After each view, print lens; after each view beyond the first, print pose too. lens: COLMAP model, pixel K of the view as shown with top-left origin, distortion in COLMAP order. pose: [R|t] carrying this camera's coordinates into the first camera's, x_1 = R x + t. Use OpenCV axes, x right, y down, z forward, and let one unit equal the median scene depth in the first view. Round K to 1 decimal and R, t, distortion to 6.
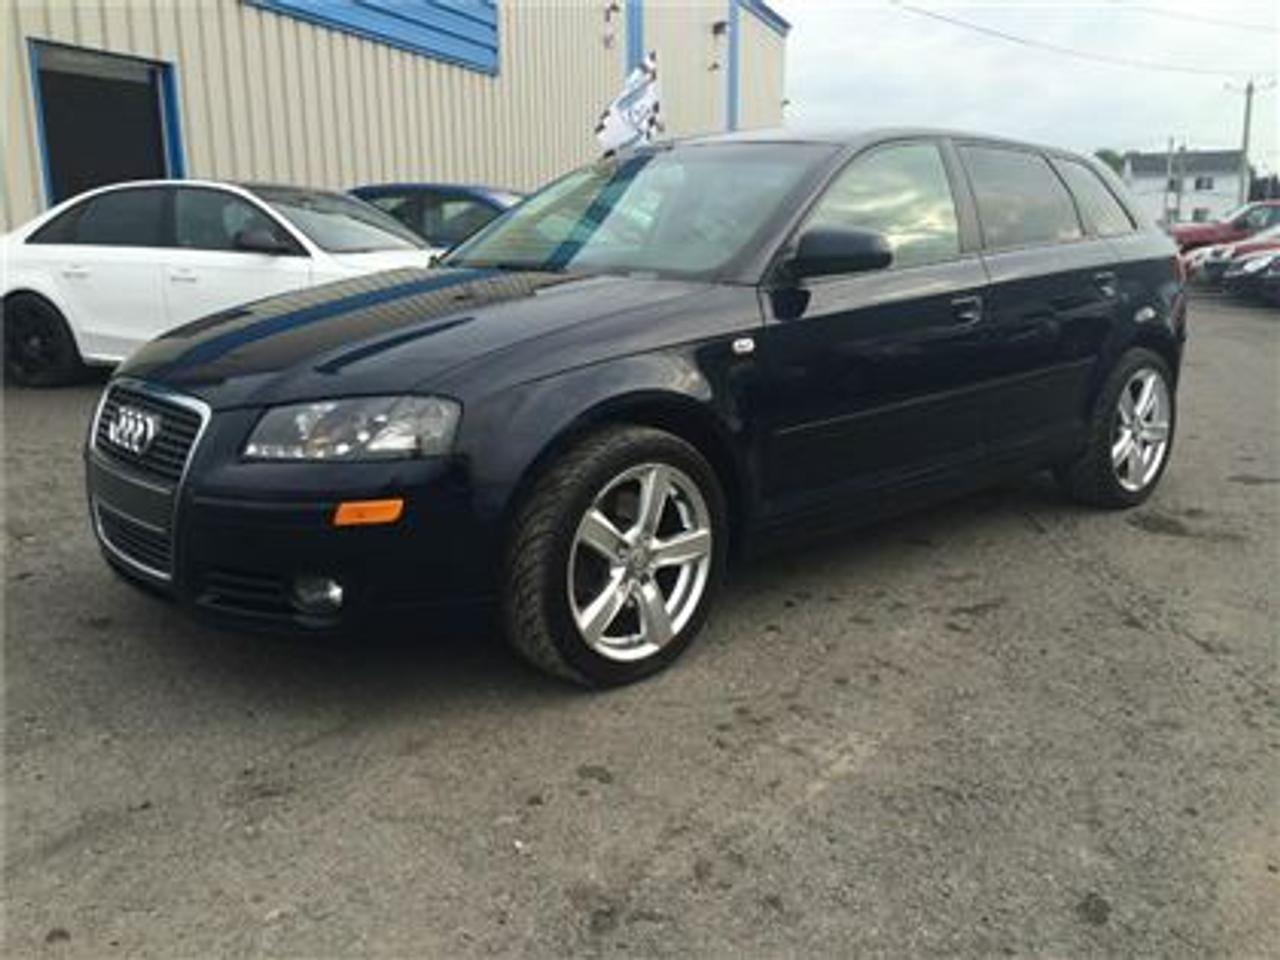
lens RADIAL K [[1141.9, 0, 636.2], [0, 1141.9, 479.7], [0, 0, 1]] dist [0.017935, 0.011159]
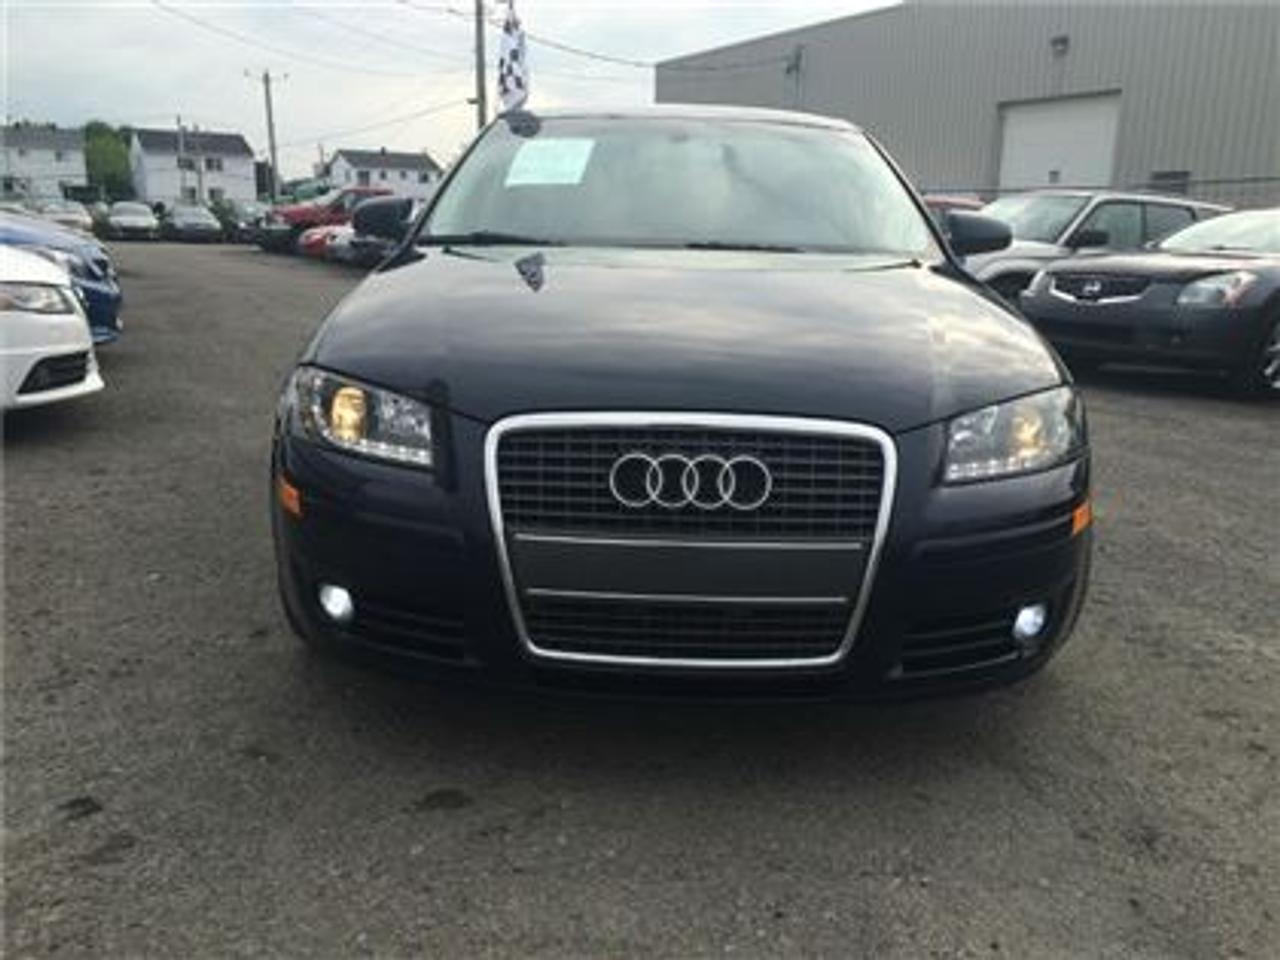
lens RADIAL K [[1141.9, 0, 636.2], [0, 1141.9, 479.7], [0, 0, 1]] dist [0.017935, 0.011159]
pose [[0.669768, -0.153888, 0.726450, -1.051302], [0.139954, 0.986918, 0.080031, -0.114883], [-0.729262, 0.048067, 0.682544, 0.587146]]
